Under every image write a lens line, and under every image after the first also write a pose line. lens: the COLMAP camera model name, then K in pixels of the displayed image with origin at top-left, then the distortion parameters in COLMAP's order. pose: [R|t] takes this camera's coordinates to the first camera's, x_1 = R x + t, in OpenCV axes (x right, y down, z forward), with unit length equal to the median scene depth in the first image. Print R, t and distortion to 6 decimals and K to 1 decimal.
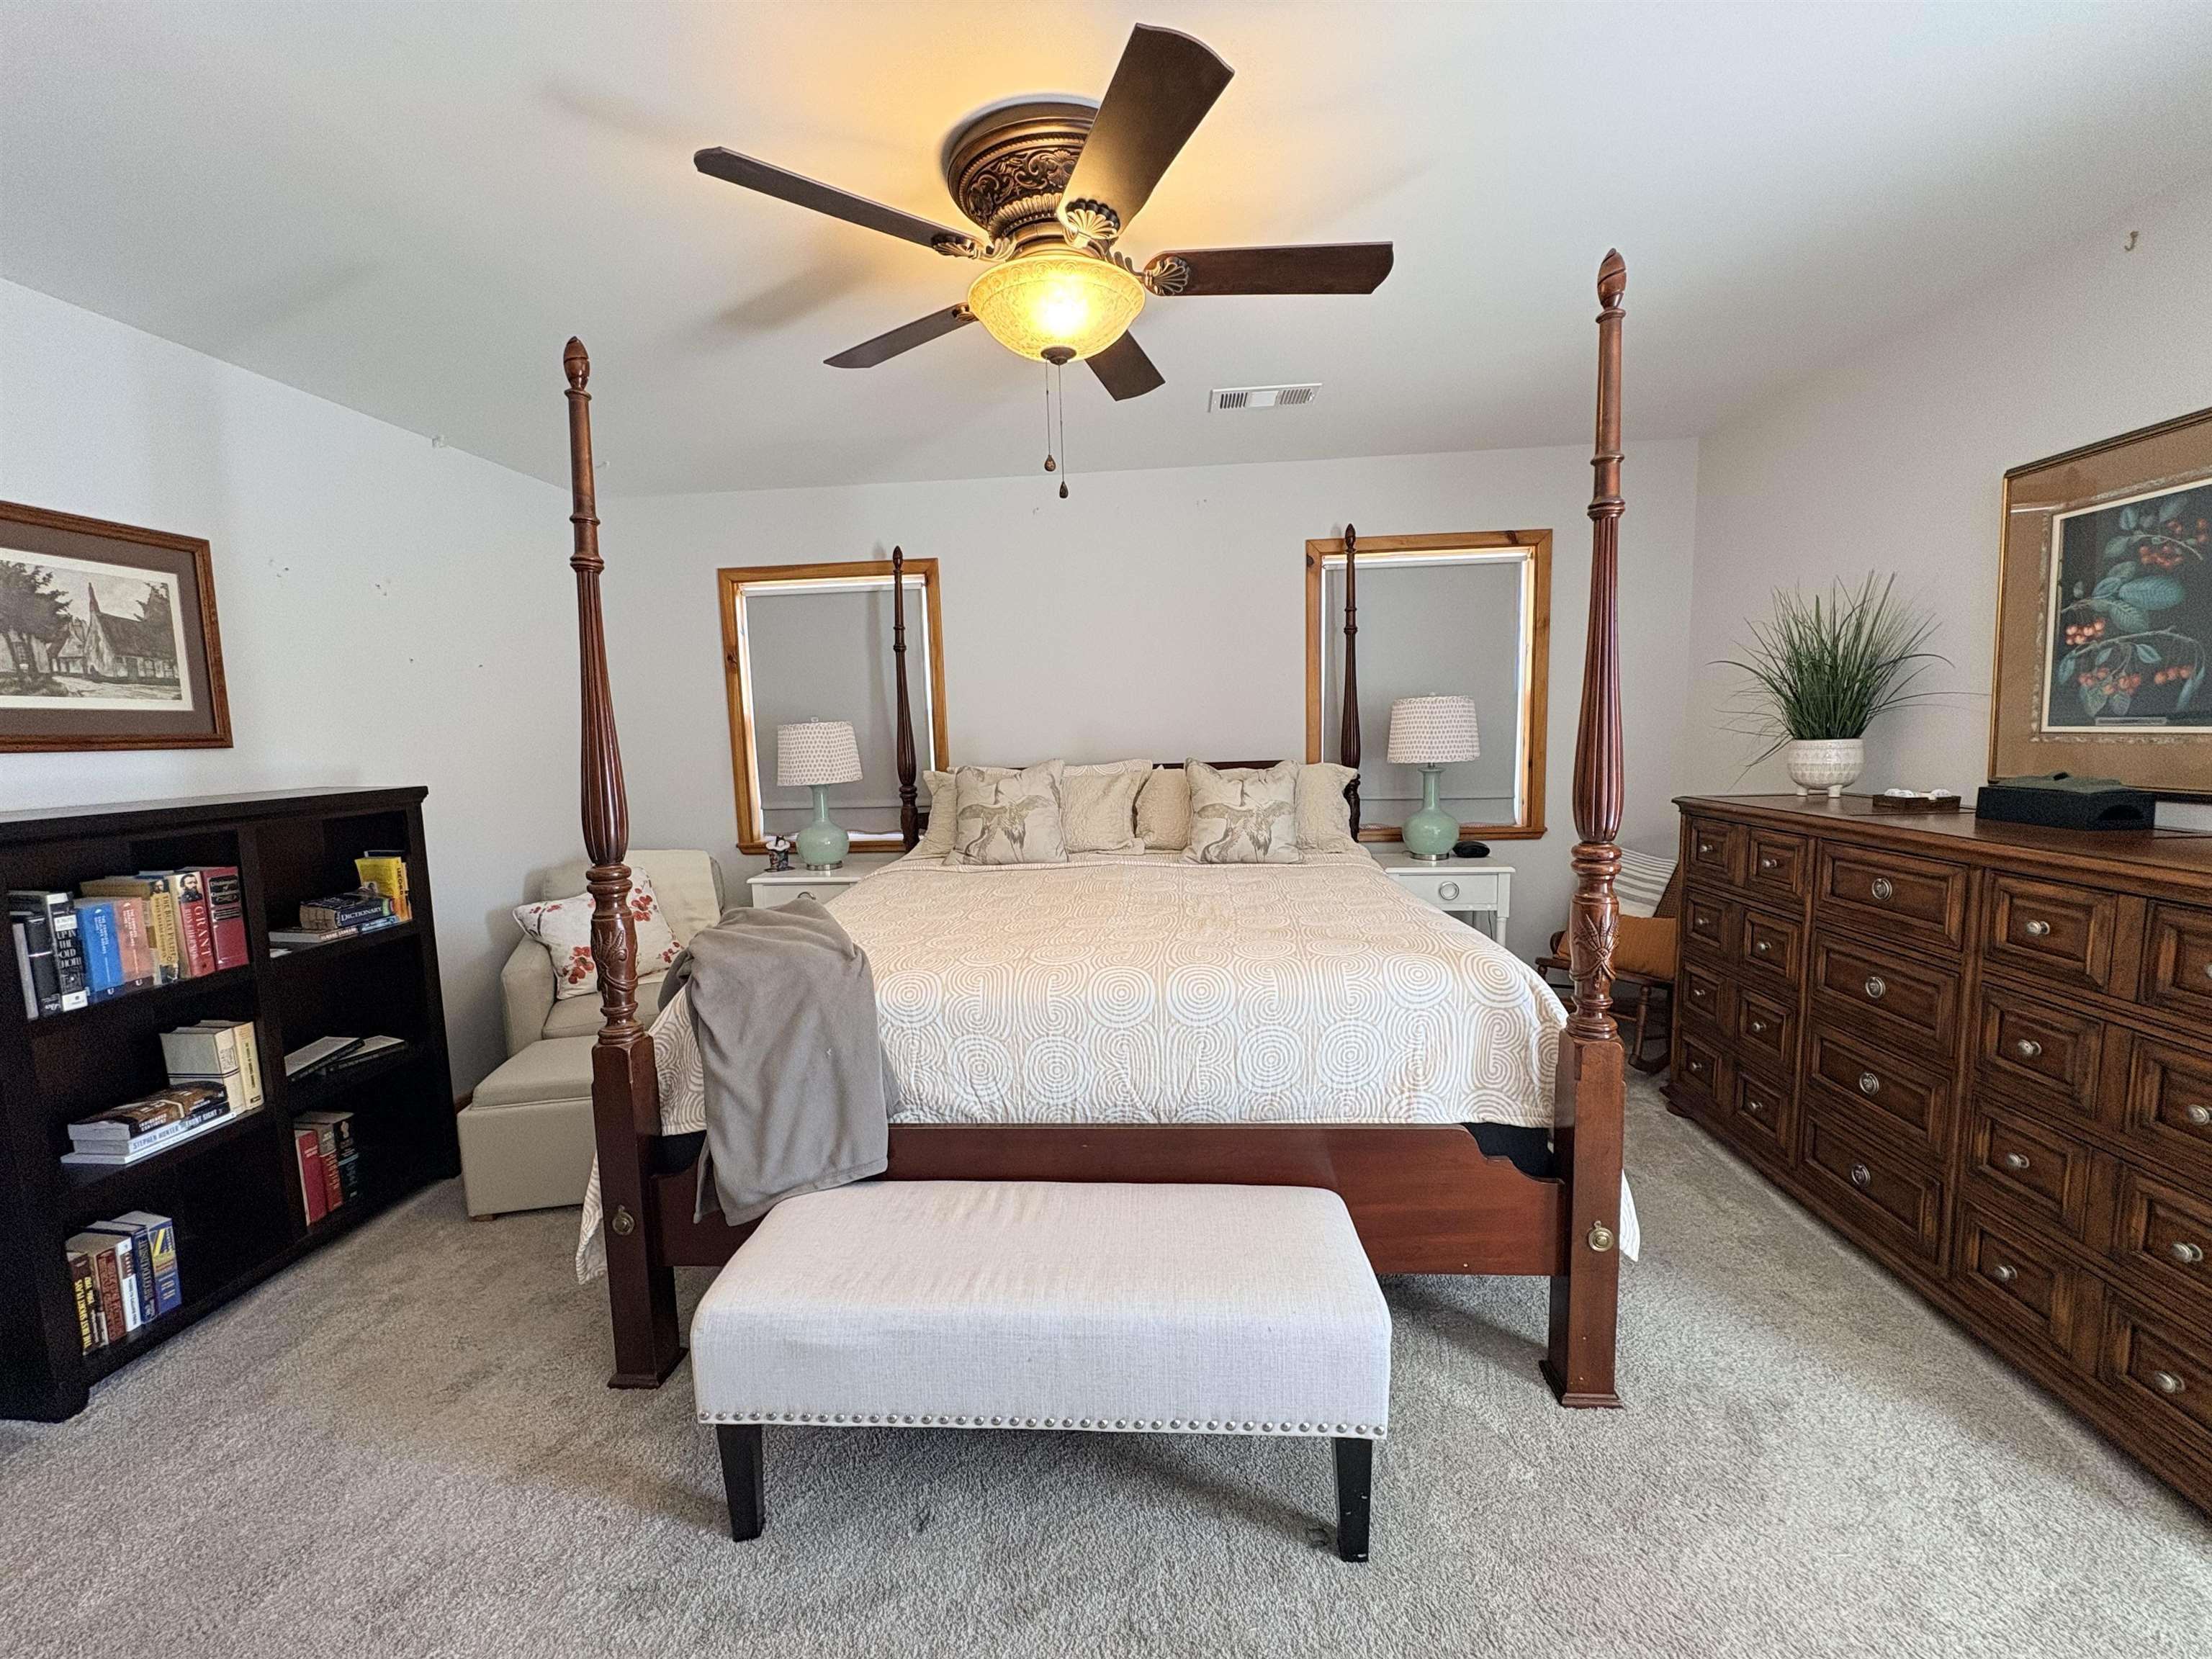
lens RADIAL K [[881.1, 0, 1106.0], [0, 881.1, 829.5], [0, 0, 1]] dist [-0.000867, 0.000421]
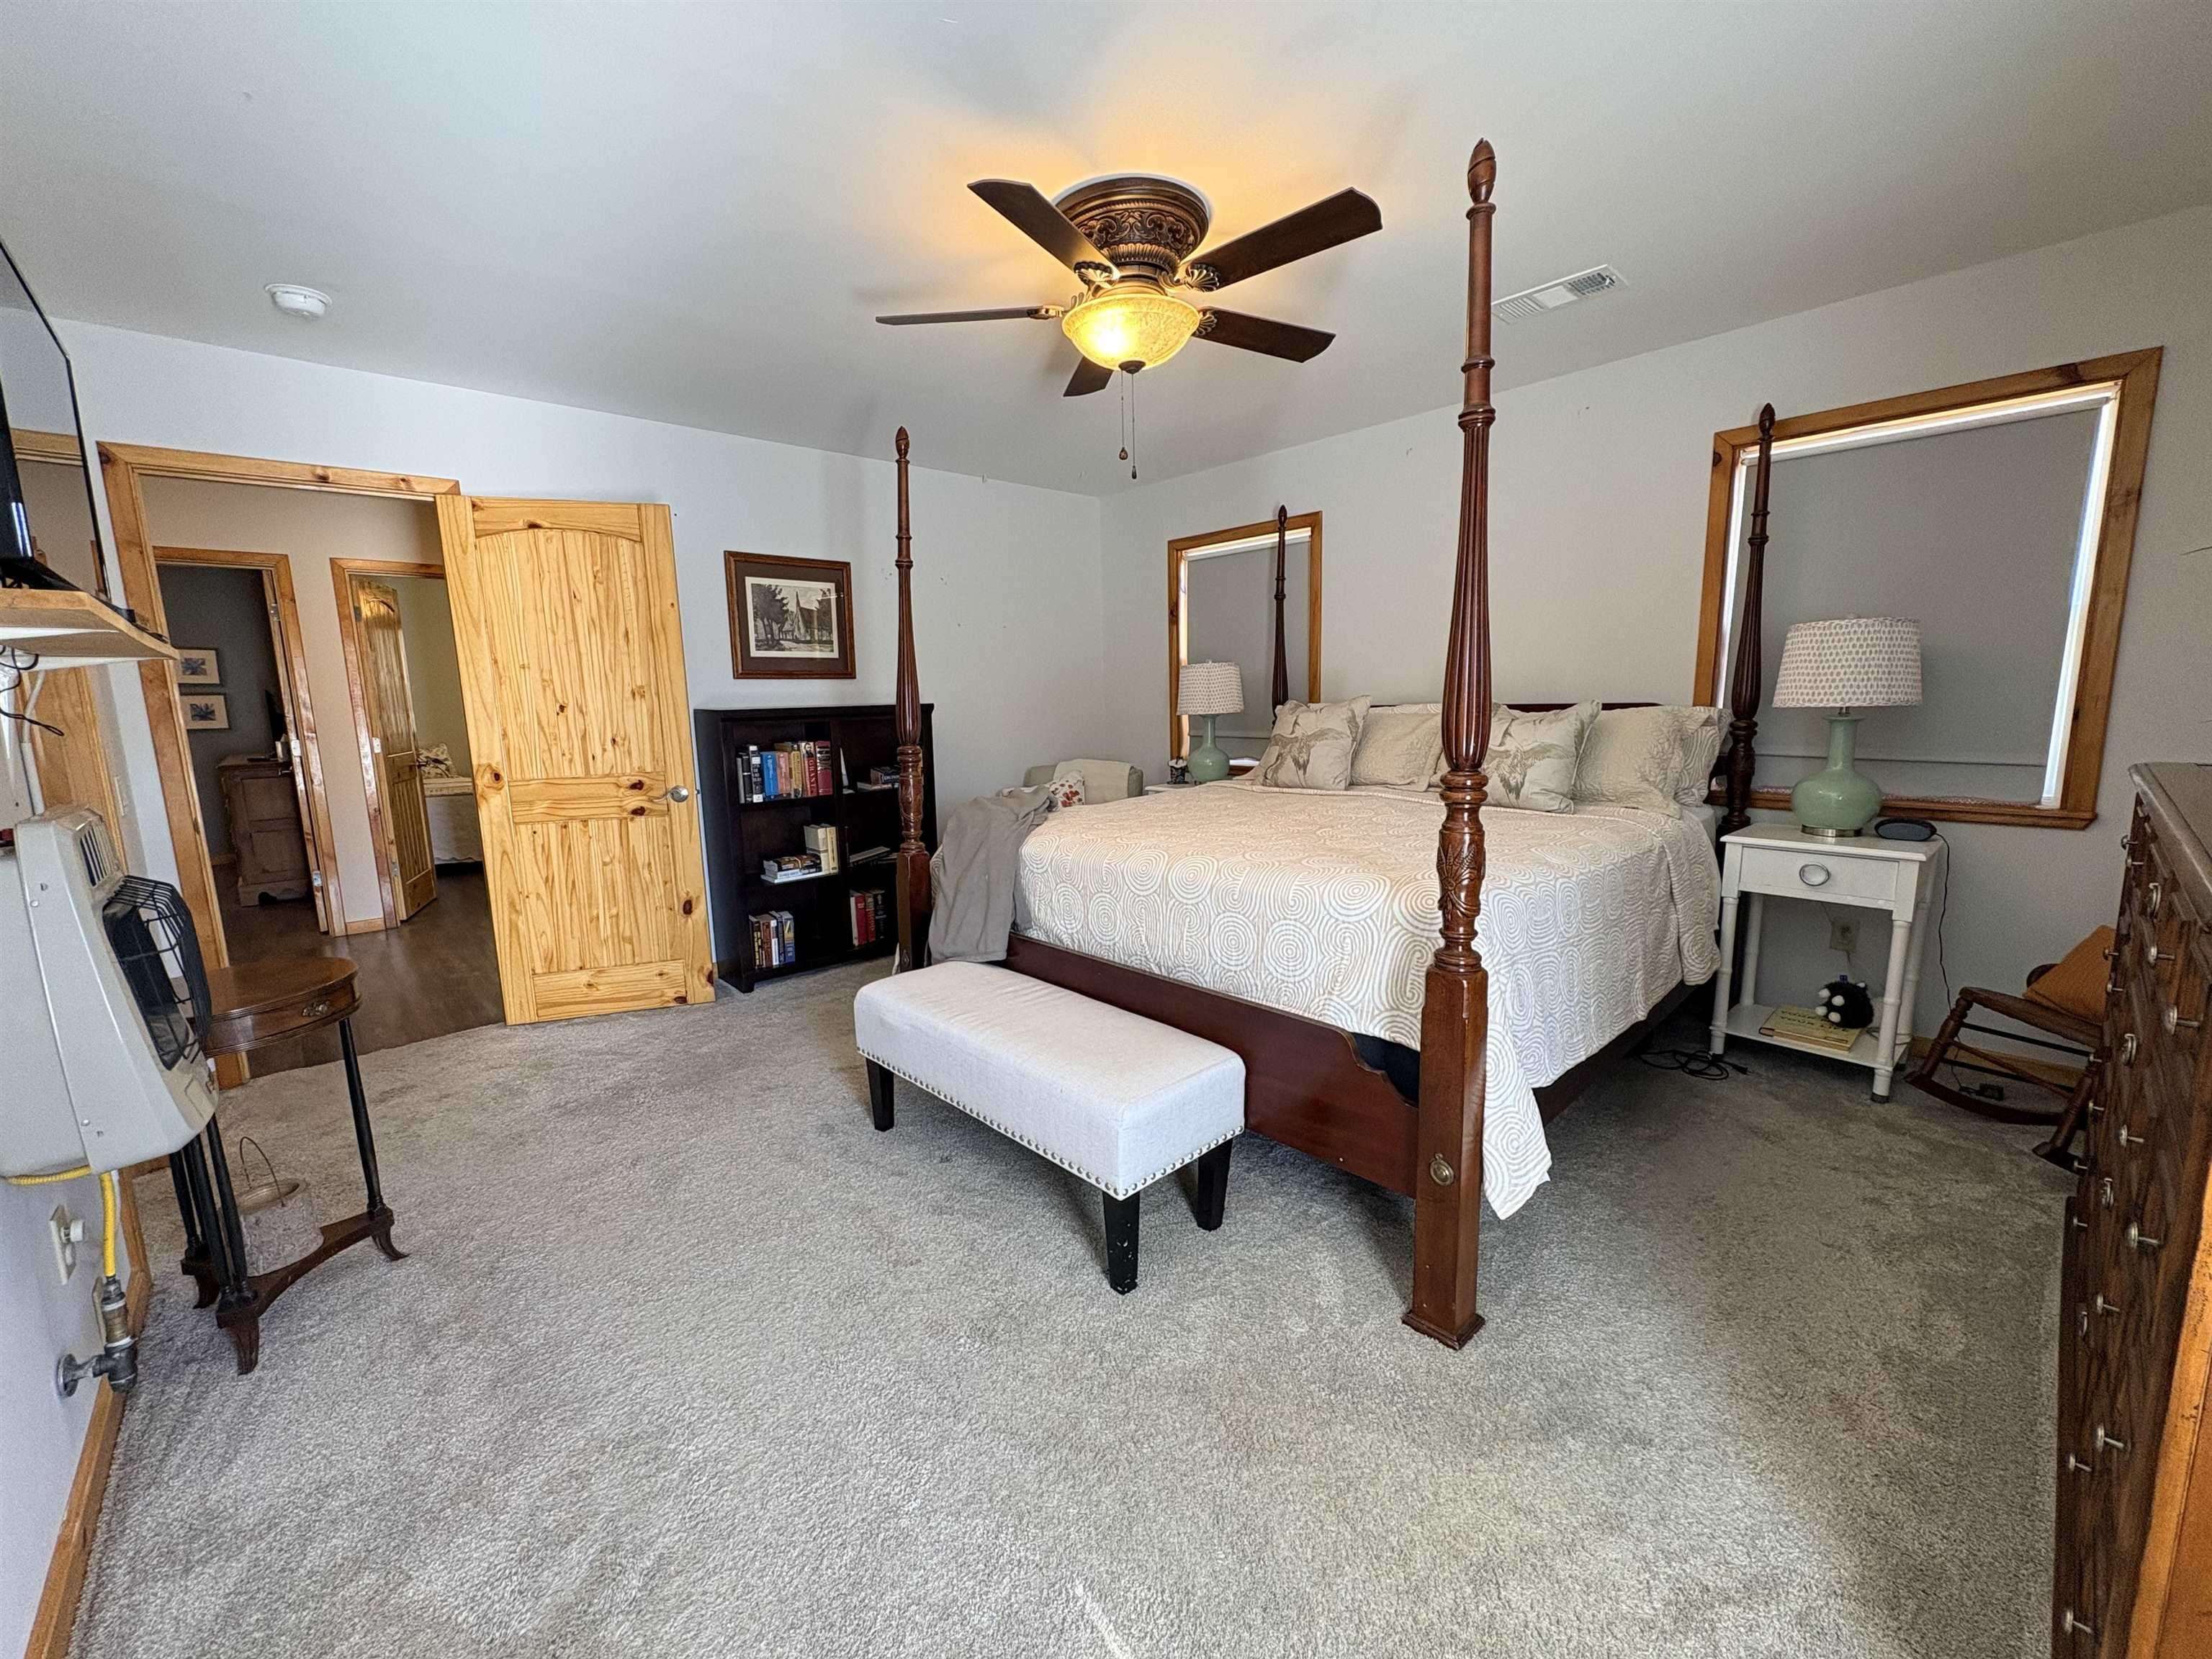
lens RADIAL K [[881.1, 0, 1106.0], [0, 881.1, 829.5], [0, 0, 1]] dist [-0.000867, 0.000421]
pose [[0.735470, 0.116128, -0.667531, 0.716594], [-0.078392, 0.993171, 0.086409, 0.020332], [0.673007, -0.011222, 0.739551, 0.013015]]
